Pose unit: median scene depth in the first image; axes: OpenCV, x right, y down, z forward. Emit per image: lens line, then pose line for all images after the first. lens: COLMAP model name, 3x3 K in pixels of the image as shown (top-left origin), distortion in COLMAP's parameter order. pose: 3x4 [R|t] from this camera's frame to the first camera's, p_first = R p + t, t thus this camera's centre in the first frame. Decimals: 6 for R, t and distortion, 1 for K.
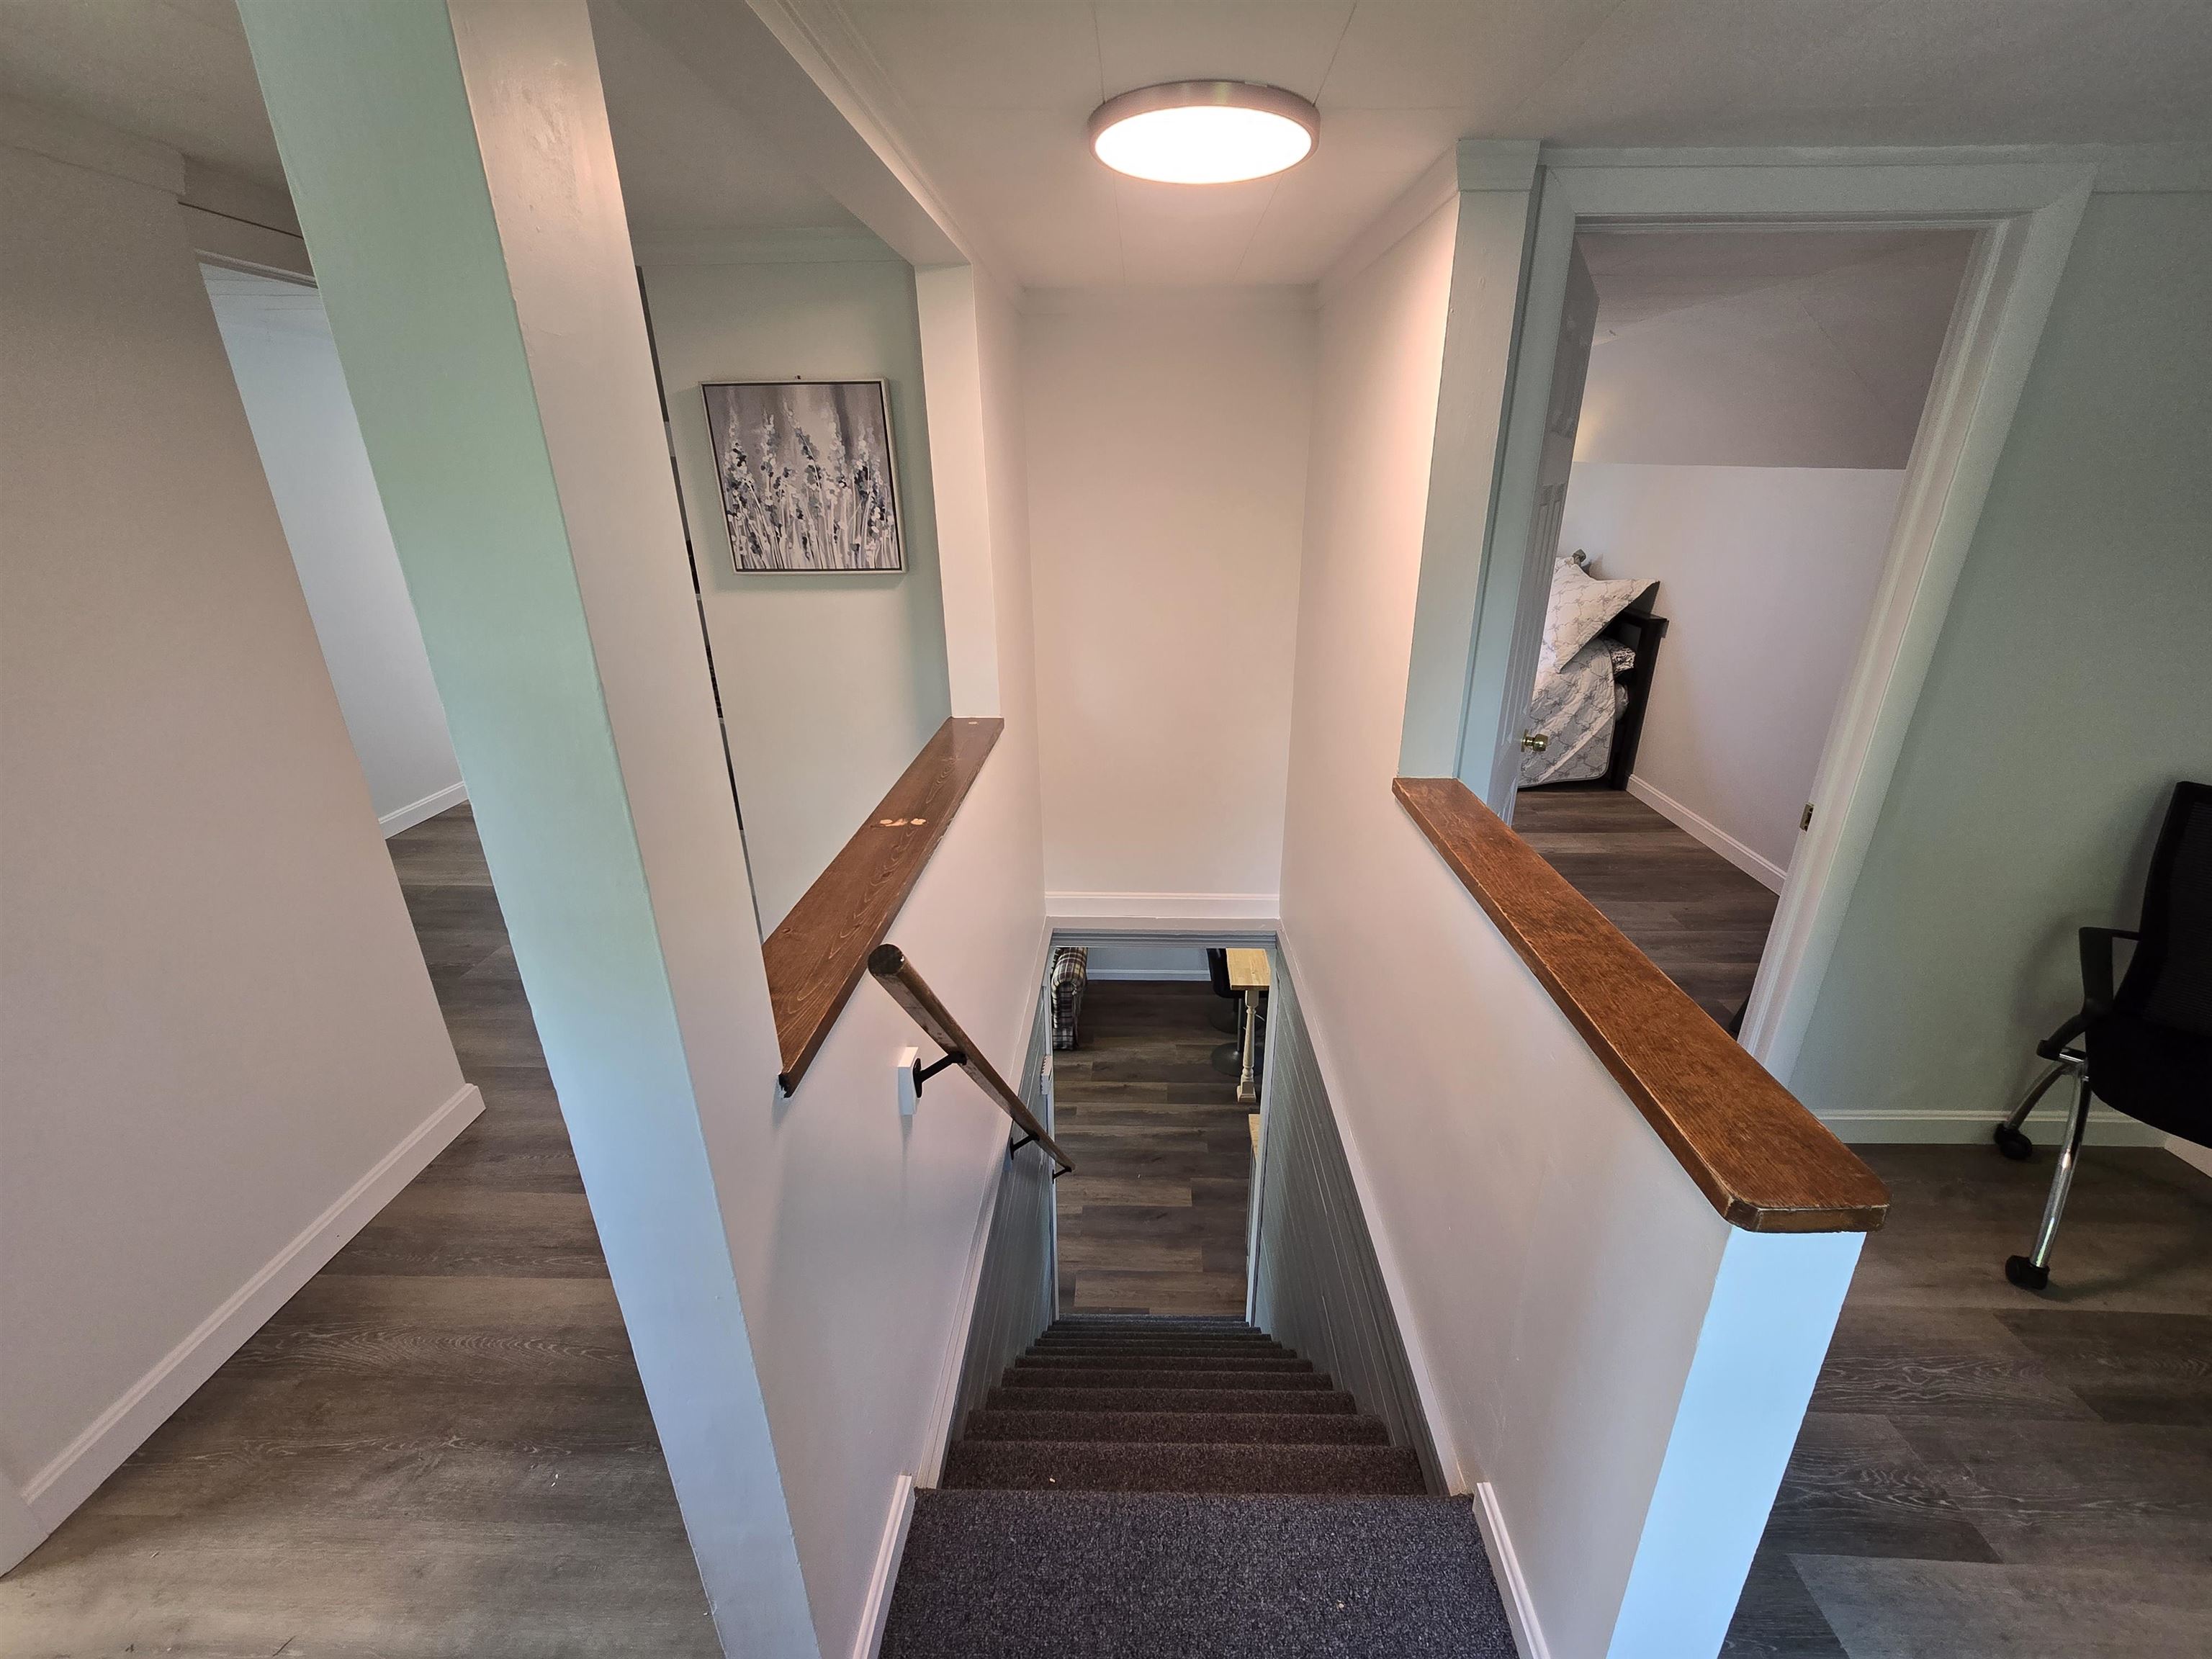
lens RADIAL K [[897.7, 0, 1137.8], [0, 897.7, 835.7], [0, 0, 1]] dist [-0.003143, -0.000137]
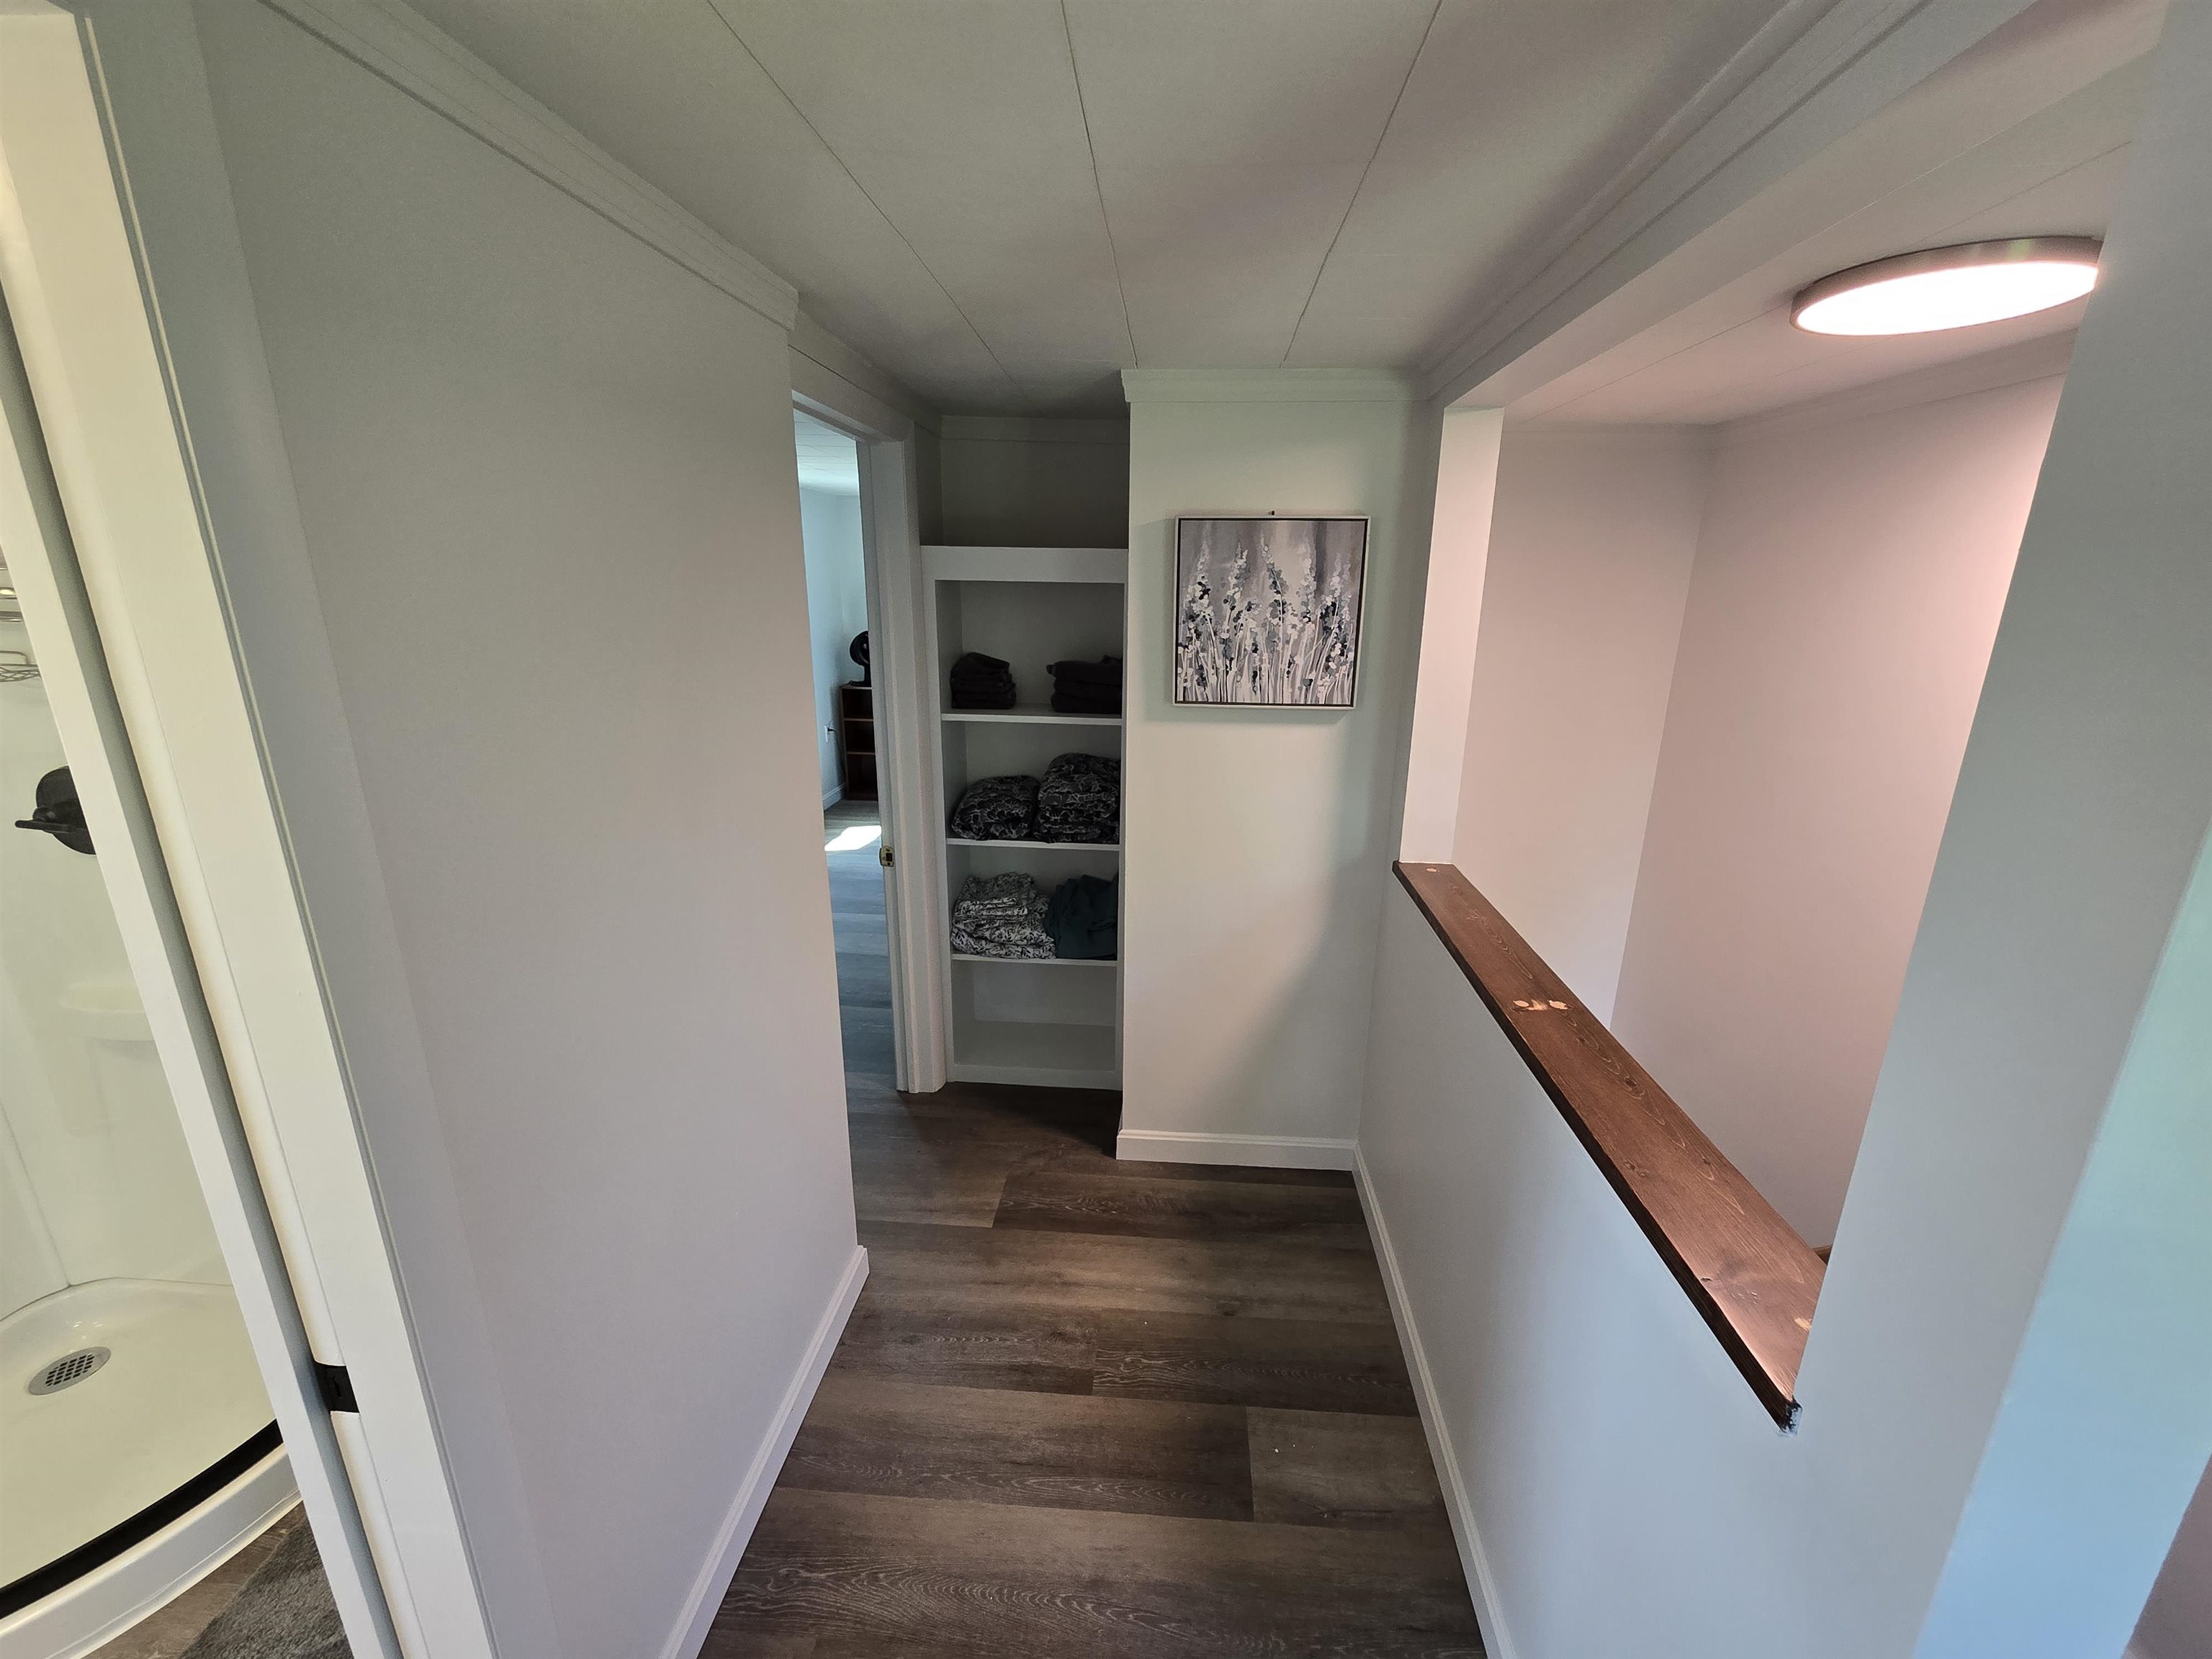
lens RADIAL K [[898.2, 0, 1130.1], [0, 898.2, 832.3], [0, 0, 1]] dist [0.000996, -0.005170]
pose [[0.998967, 0.028948, -0.035017, -0.471793], [-0.032392, 0.994241, -0.102159, -0.059565], [0.031858, 0.103187, 0.994152, 0.059286]]
